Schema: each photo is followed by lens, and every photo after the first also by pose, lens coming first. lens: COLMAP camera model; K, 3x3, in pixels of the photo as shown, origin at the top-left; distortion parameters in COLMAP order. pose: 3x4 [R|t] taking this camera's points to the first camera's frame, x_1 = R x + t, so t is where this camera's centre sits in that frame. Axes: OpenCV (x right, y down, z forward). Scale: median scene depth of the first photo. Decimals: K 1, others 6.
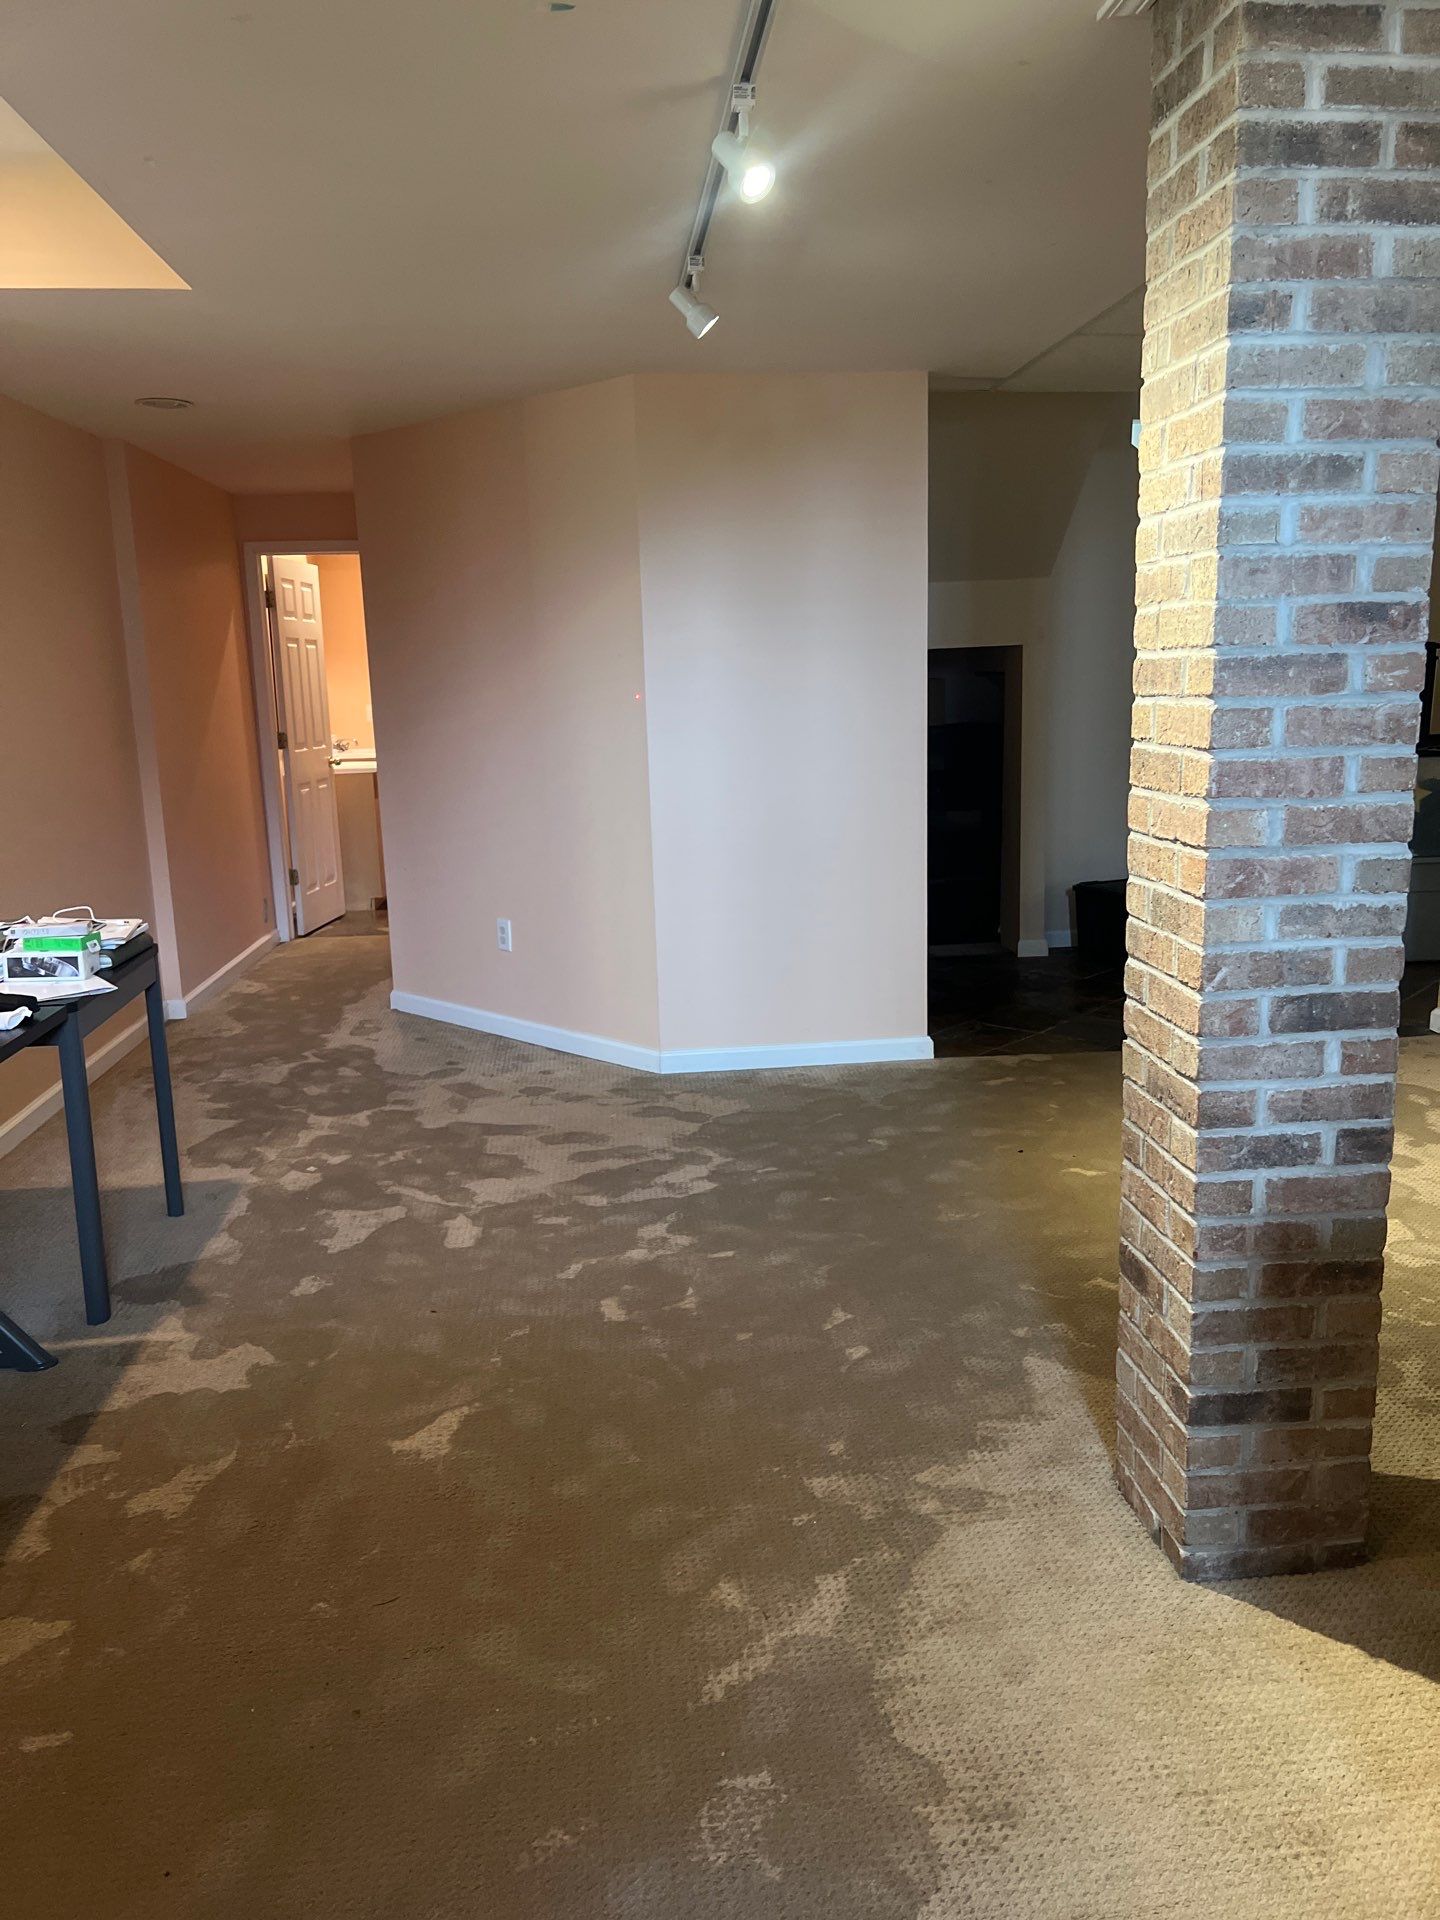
lens RADIAL K [[1441.7, 0, 720.0], [0, 1441.7, 960.0], [0, 0, 1]] dist [0.038030, -0.004002]
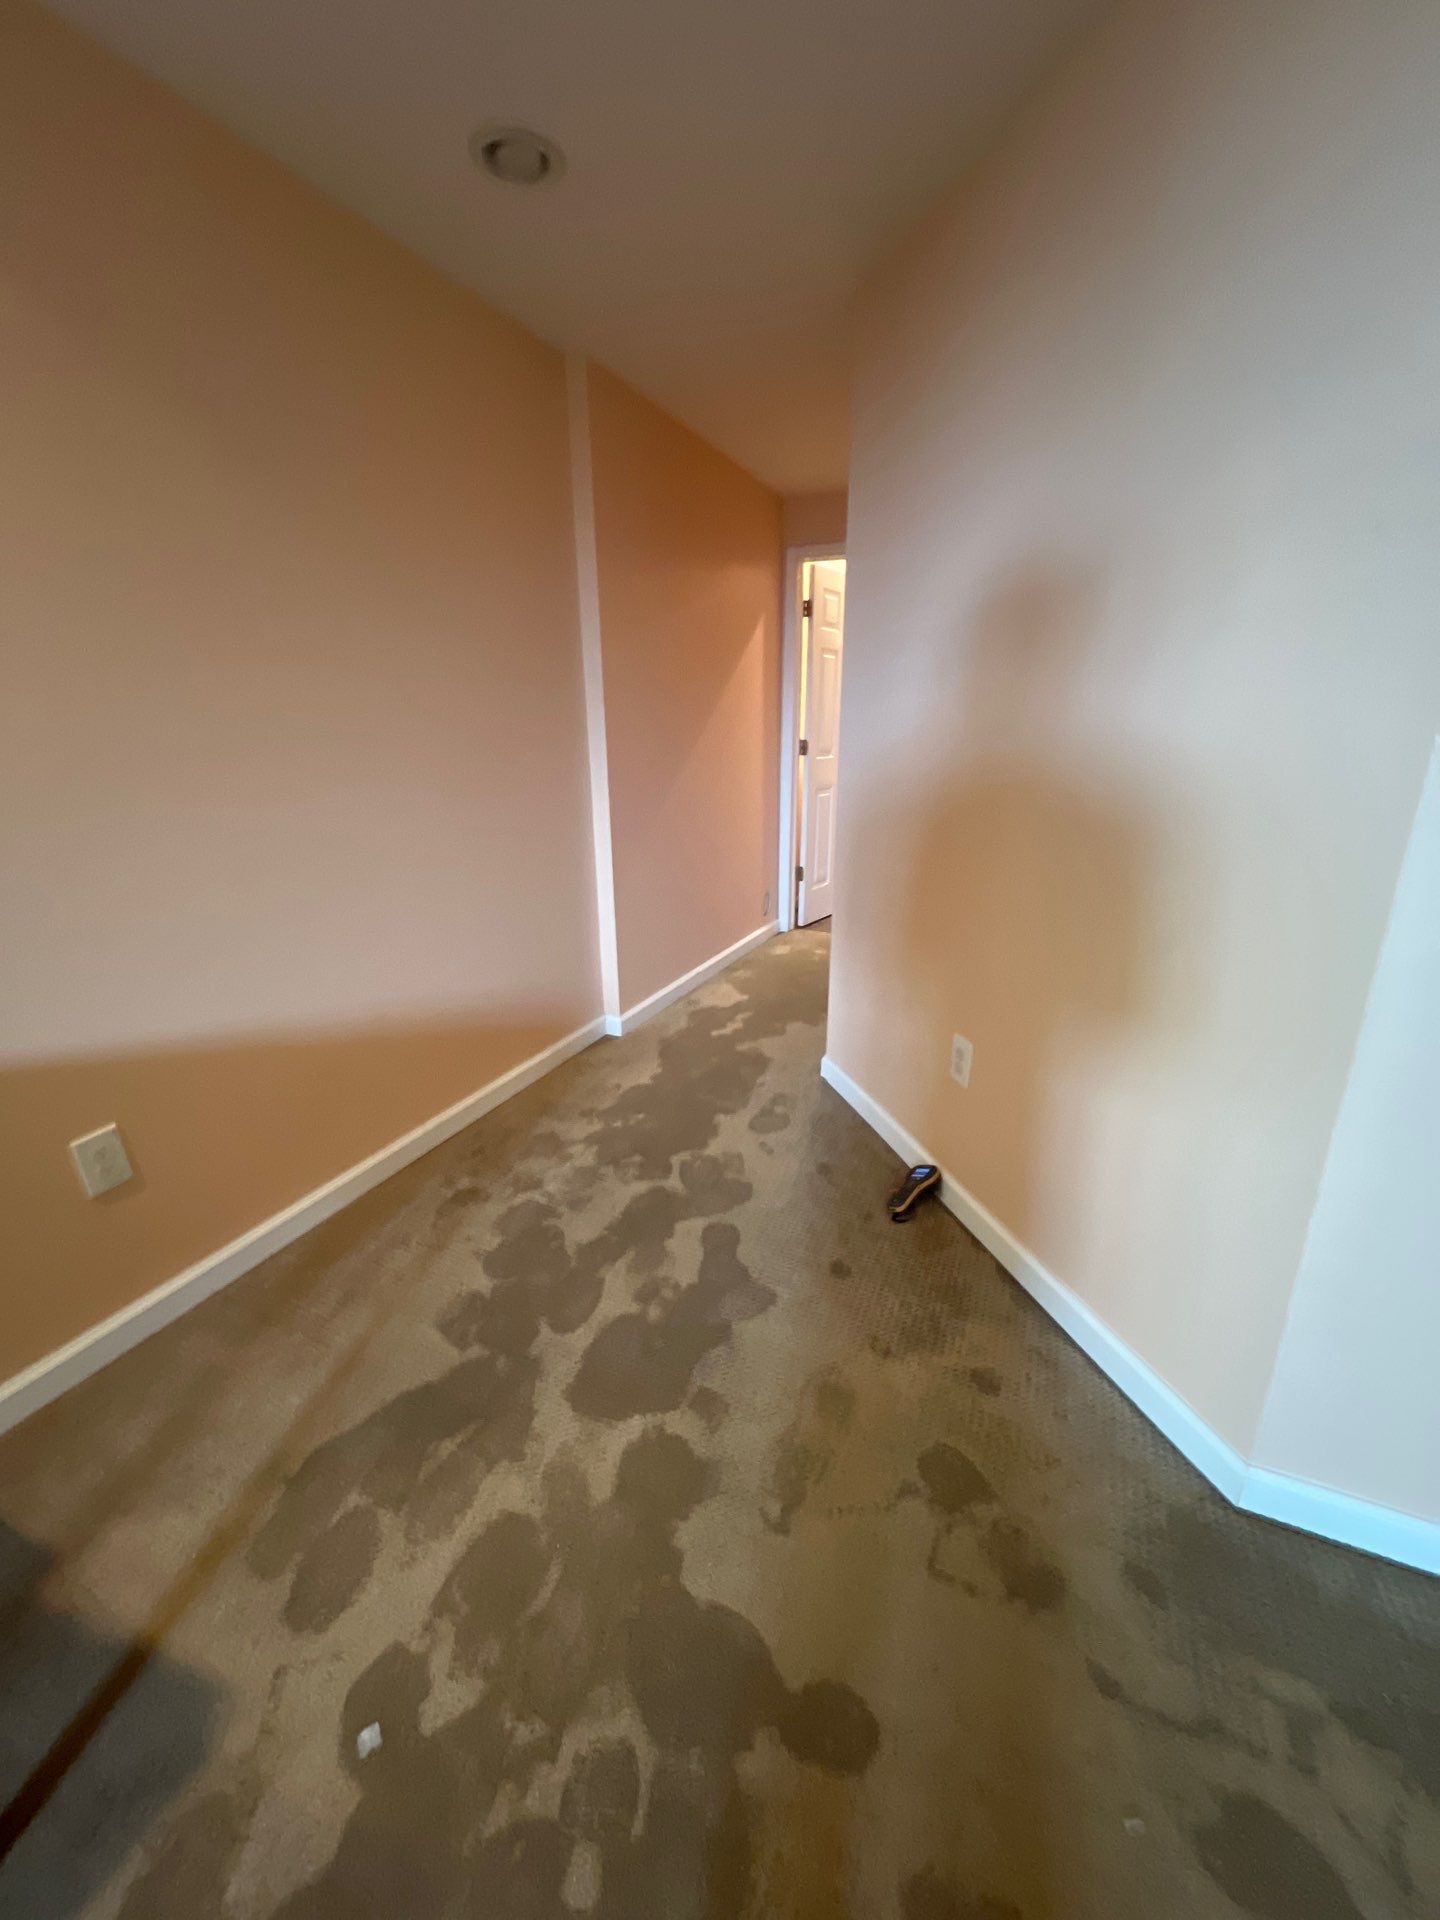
lens RADIAL K [[734.8, 0, 712.0], [0, 734.8, 955.8], [0, 0, 1]] dist [-0.000598, -0.000195]
pose [[0.857475, 0.177157, -0.483066, -0.112289], [-0.115662, 0.981195, 0.154530, -0.123119], [0.501358, -0.076634, 0.861840, 0.781927]]
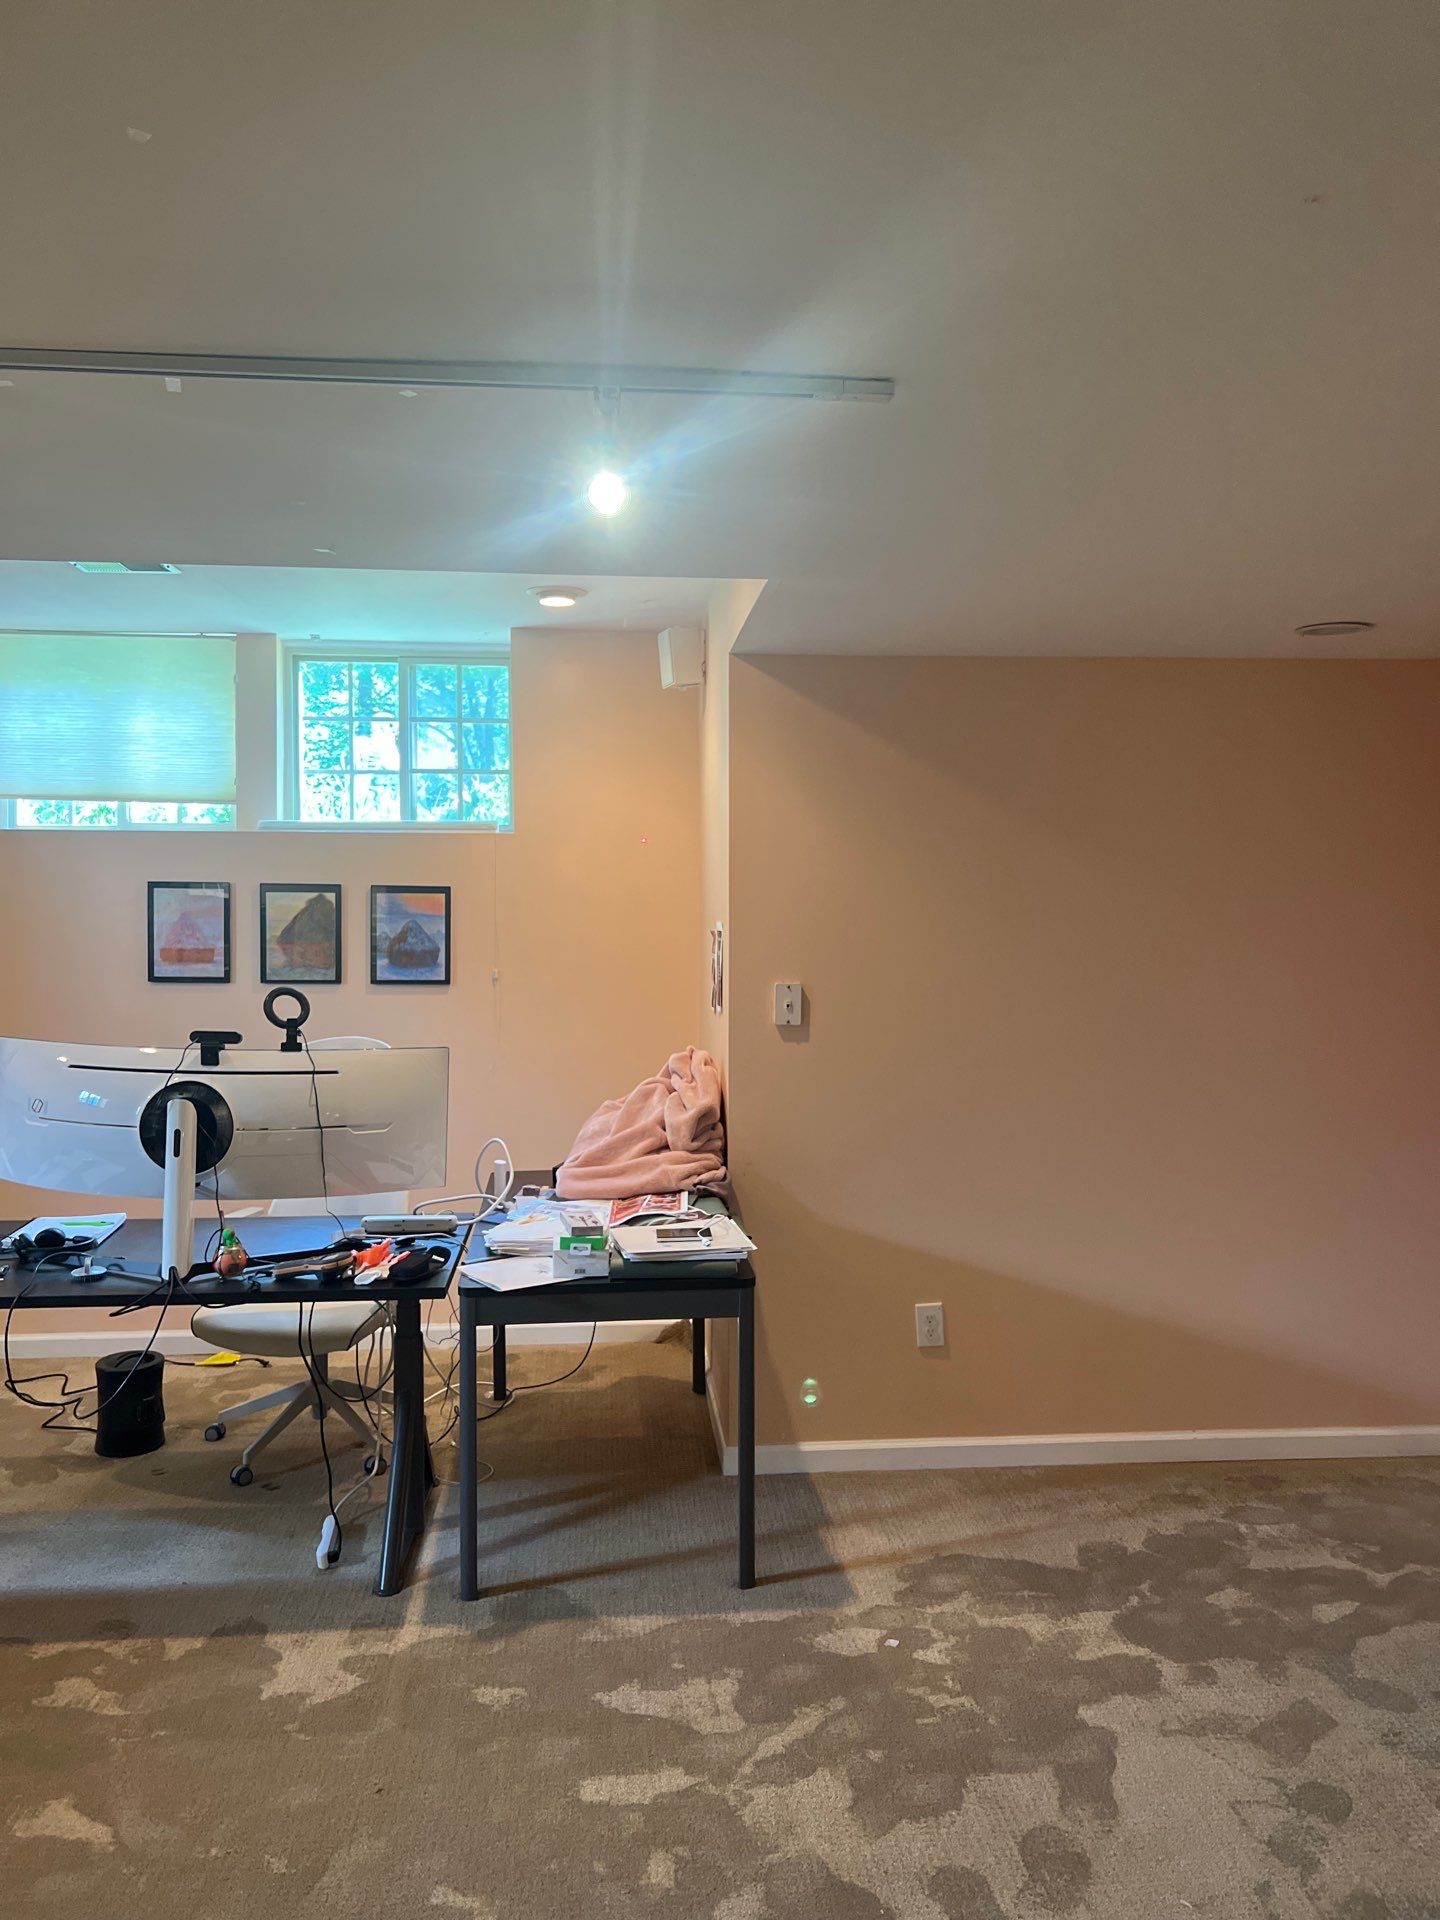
lens RADIAL K [[1441.7, 0, 720.0], [0, 1441.7, 960.0], [0, 0, 1]] dist [0.038030, -0.004002]
pose [[-0.053941, 0.051416, -0.997220, 0.414039], [-0.171136, 0.983421, 0.059961, -0.212261], [0.983770, 0.173895, -0.044247, 0.786550]]
